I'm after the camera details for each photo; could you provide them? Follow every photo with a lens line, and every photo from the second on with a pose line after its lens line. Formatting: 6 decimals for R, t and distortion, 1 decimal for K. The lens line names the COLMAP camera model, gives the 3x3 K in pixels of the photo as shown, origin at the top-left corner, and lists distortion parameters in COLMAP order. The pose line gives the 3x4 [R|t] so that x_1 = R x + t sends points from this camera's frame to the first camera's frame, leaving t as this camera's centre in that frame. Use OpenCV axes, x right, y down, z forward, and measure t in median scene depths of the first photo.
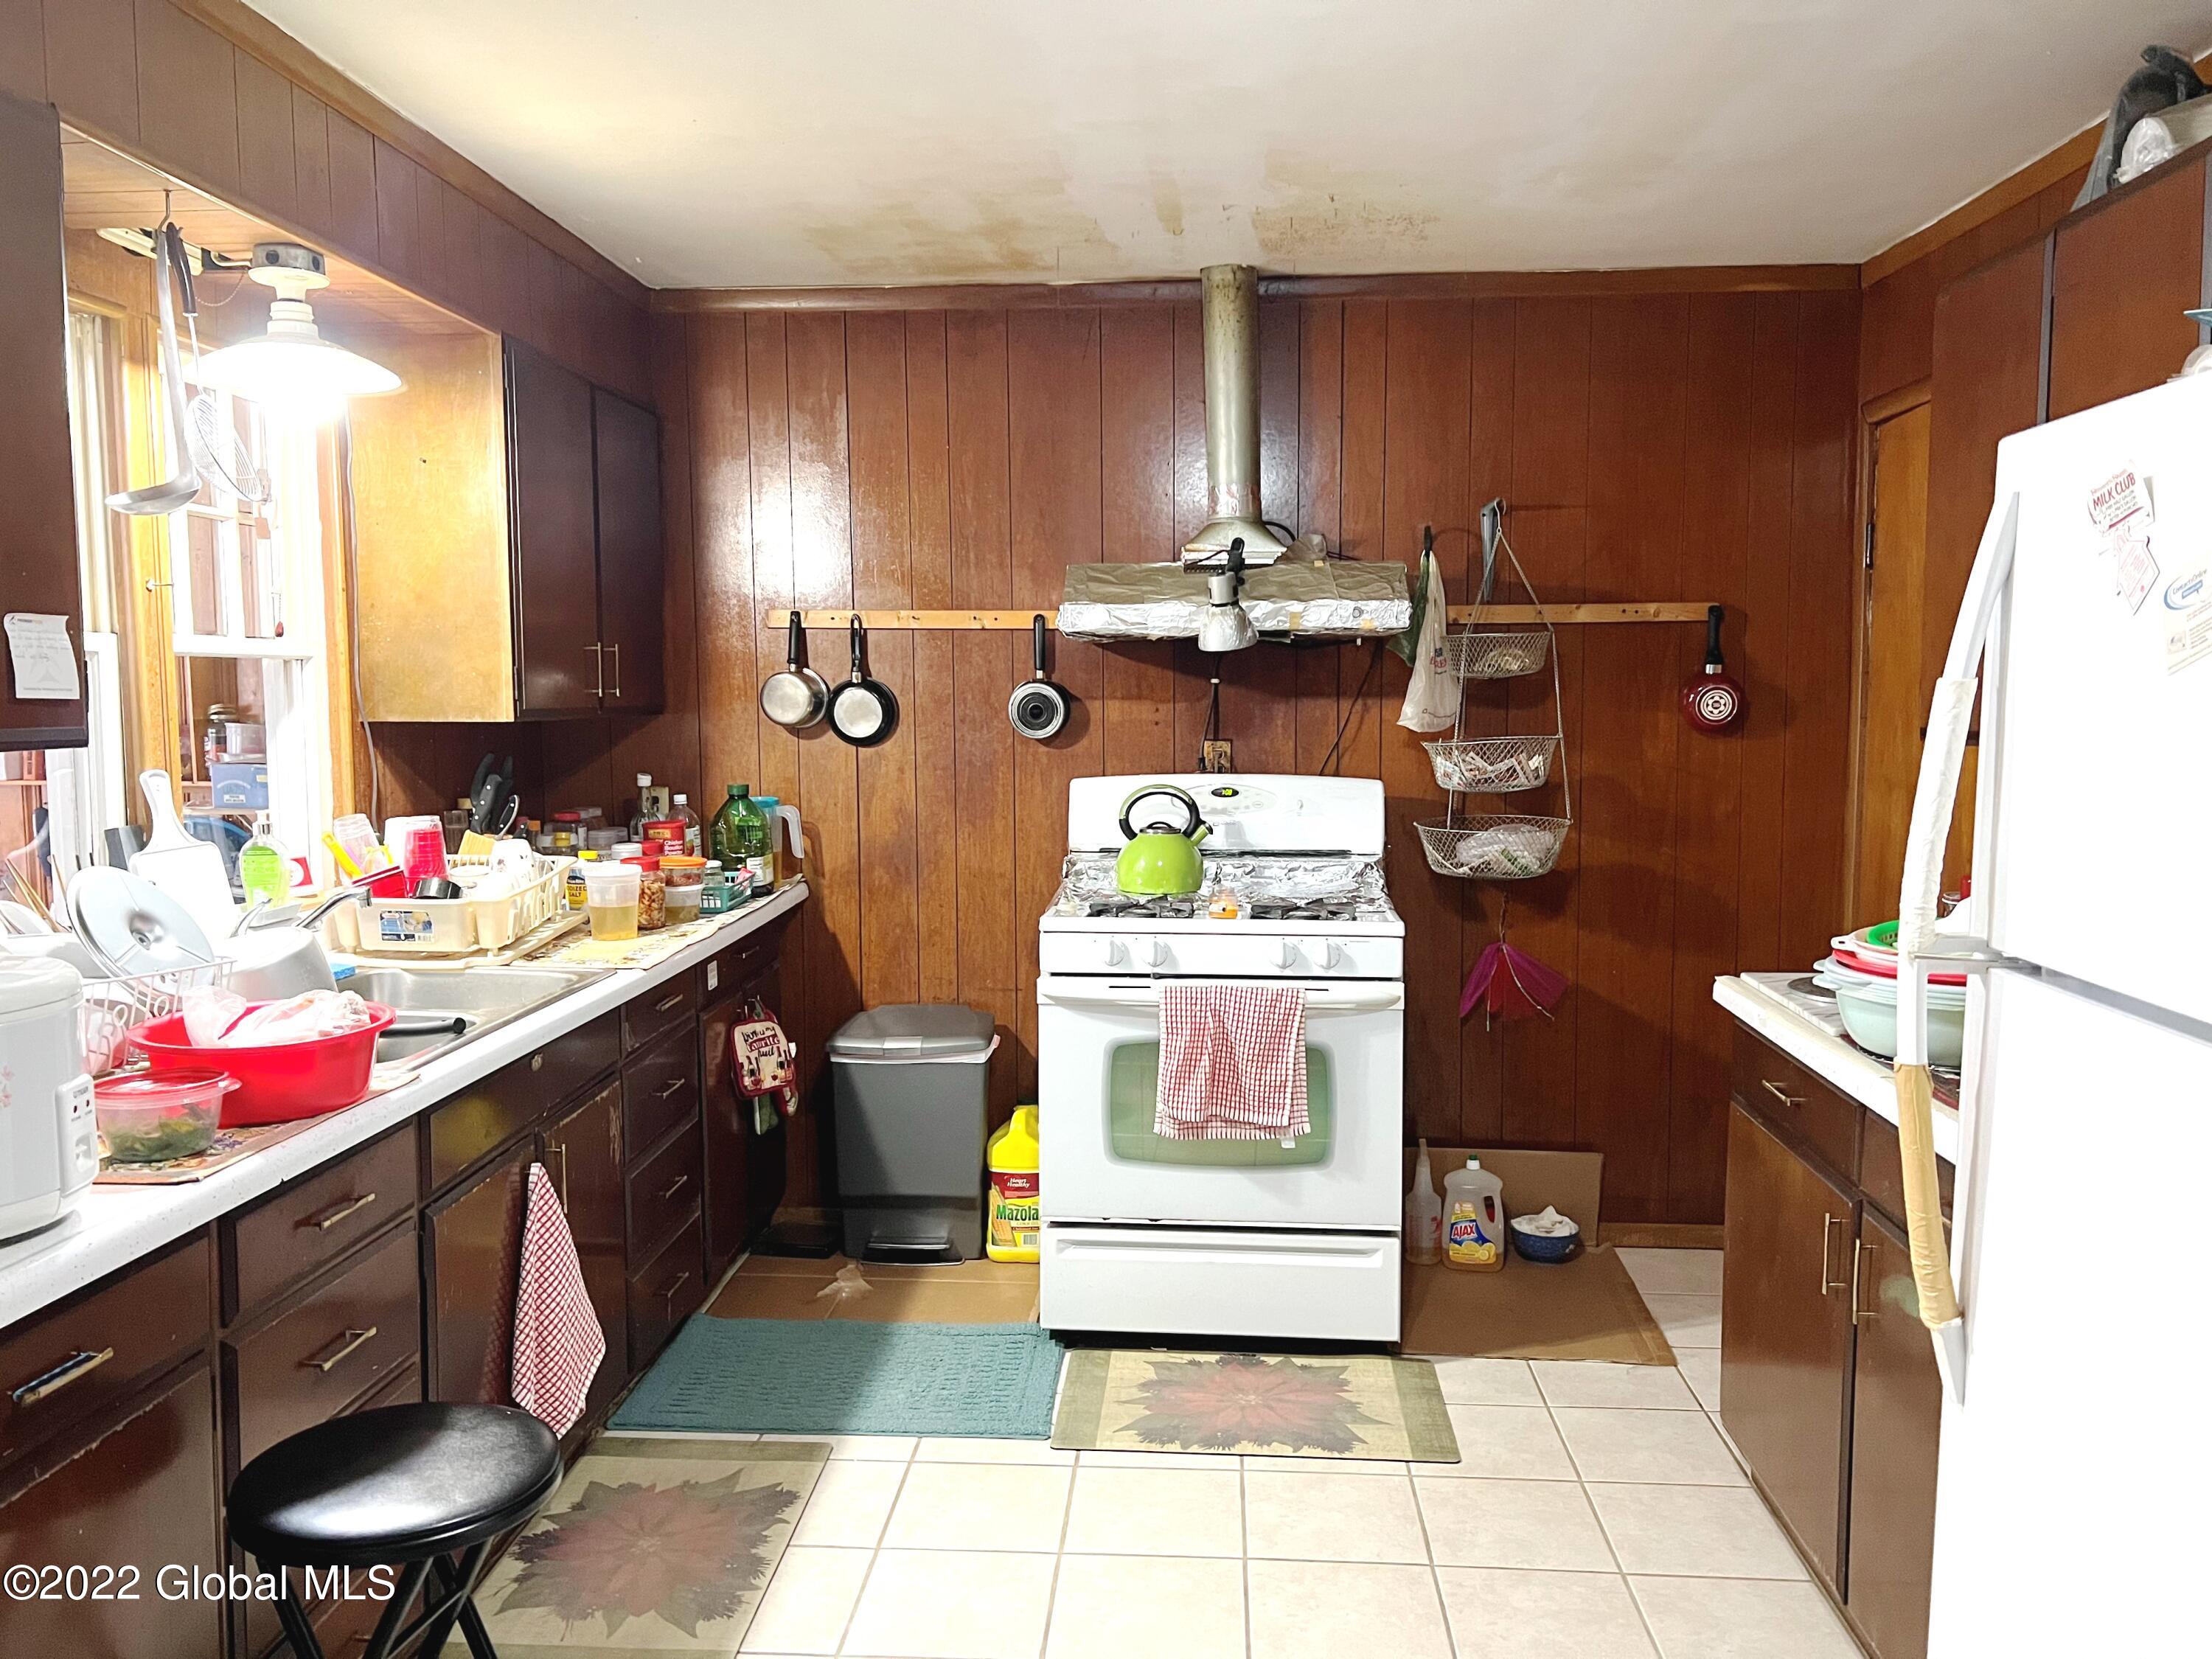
lens RADIAL K [[1660.8, 0, 1100.4], [0, 1660.8, 821.5], [0, 0, 1]] dist [0.140013, -0.276552]
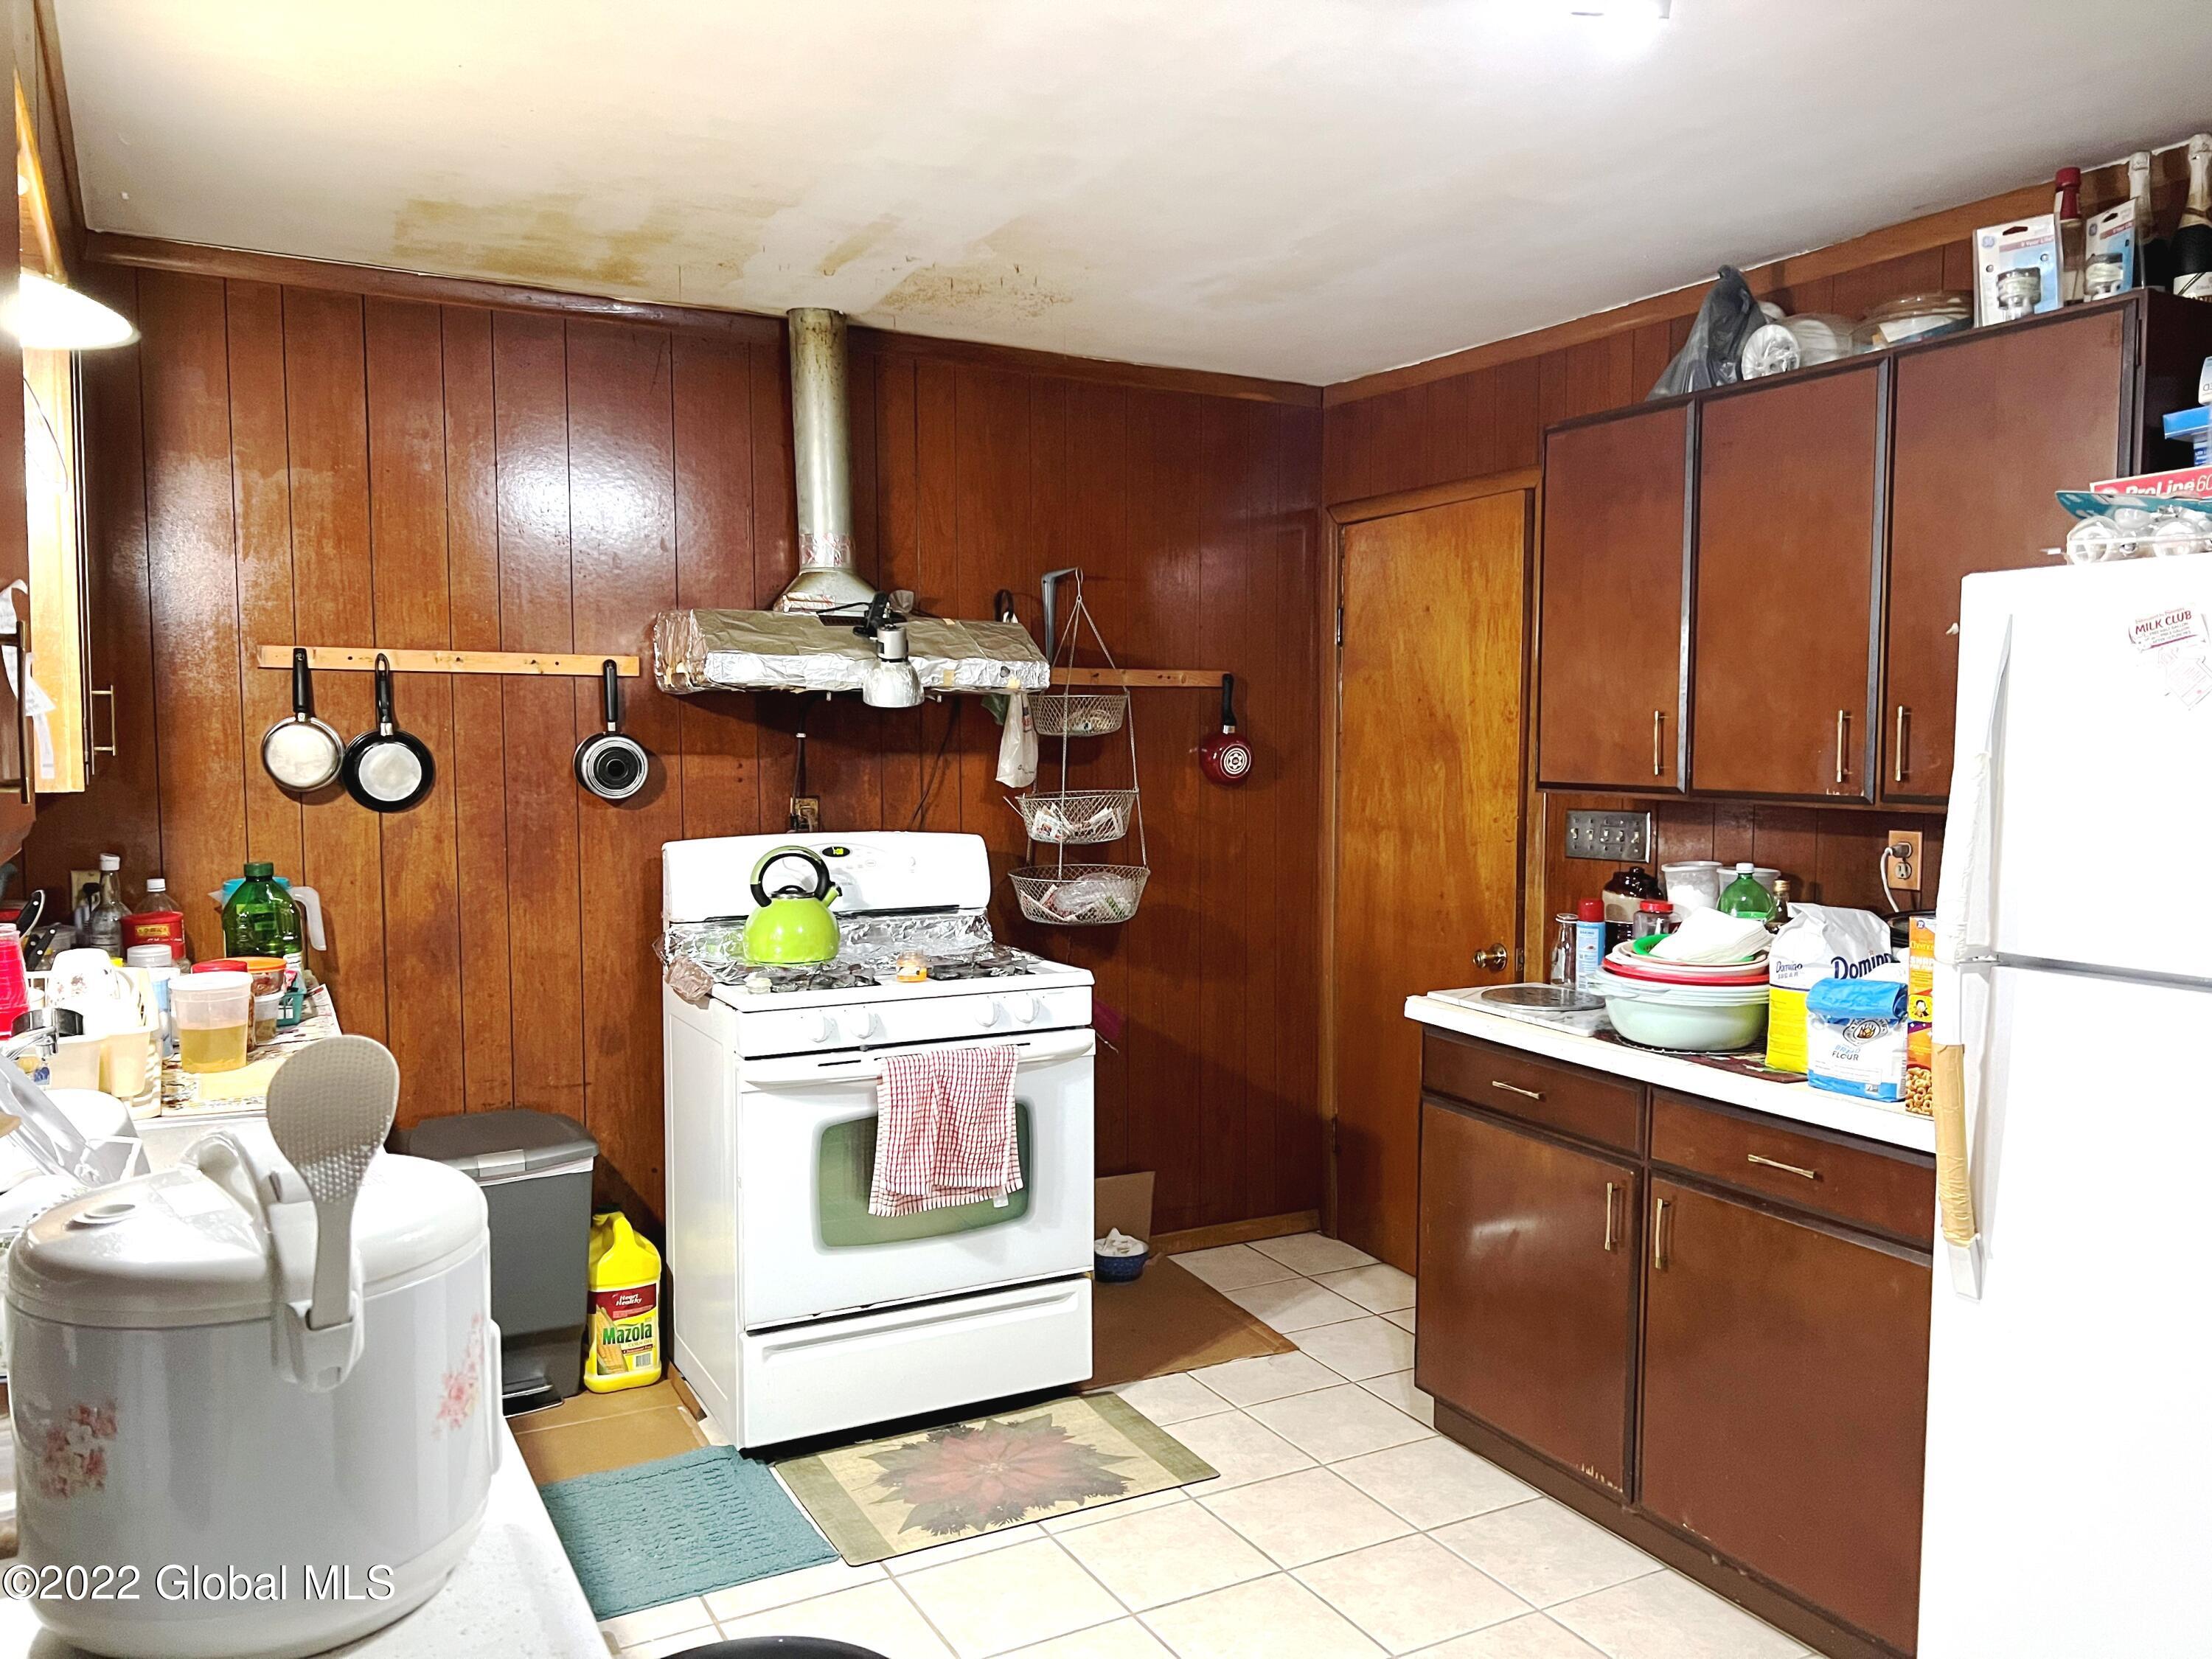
lens RADIAL K [[1665.1, 0, 1106.0], [0, 1665.1, 829.5], [0, 0, 1]] dist [0.127966, -0.275877]
pose [[0.840538, -0.026332, 0.541113, -0.323476], [0.038286, 0.999208, -0.010848, -0.014261], [-0.540398, 0.029836, 0.840880, 0.104297]]
